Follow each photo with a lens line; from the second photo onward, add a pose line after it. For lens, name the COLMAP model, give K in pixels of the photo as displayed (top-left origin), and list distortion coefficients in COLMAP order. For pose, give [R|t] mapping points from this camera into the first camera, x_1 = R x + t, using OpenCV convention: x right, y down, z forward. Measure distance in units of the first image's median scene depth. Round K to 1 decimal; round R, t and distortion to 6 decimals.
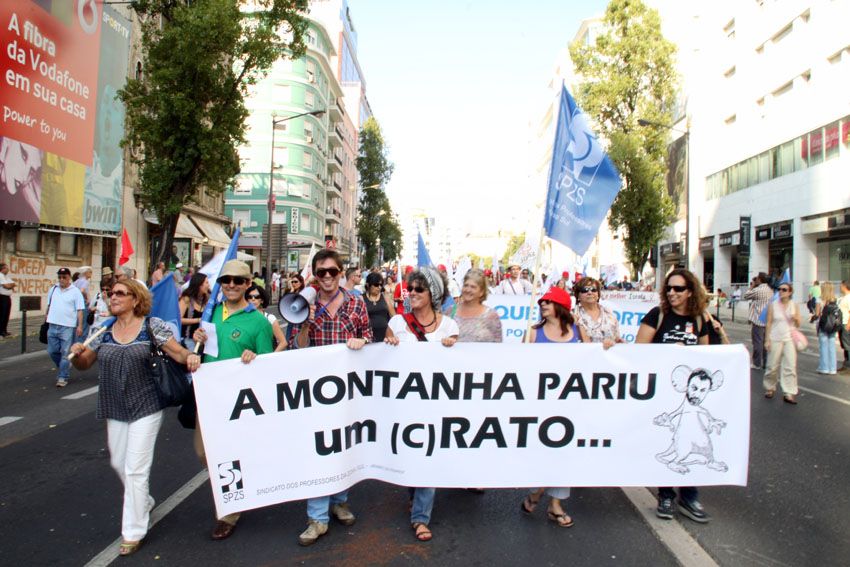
lens RADIAL K [[701.8, 0, 408.6], [0, 701.8, 282.1], [0, 0, 1]] dist [-0.165575, 0.109984]
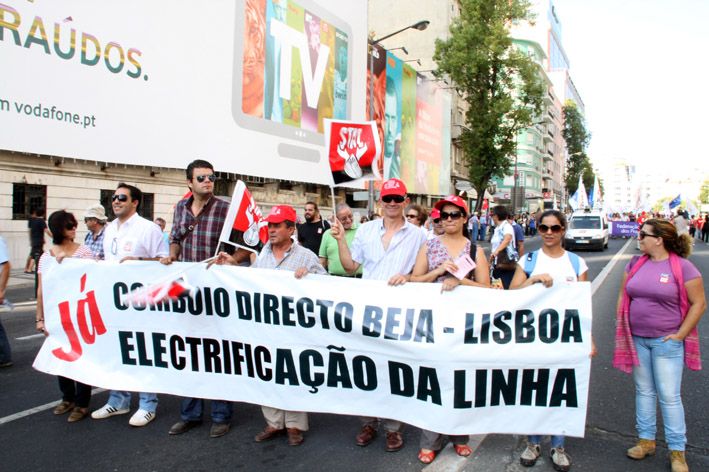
lens RADIAL K [[629.8, 0, 354.5], [0, 629.8, 236.0], [0, 0, 1]] dist [-0.153409, 0.152768]
pose [[0.921385, -0.000419, -0.388650, 0.033818], [0.007133, 0.999849, 0.015830, 0.010710], [0.388585, -0.017358, 0.921249, -0.537776]]
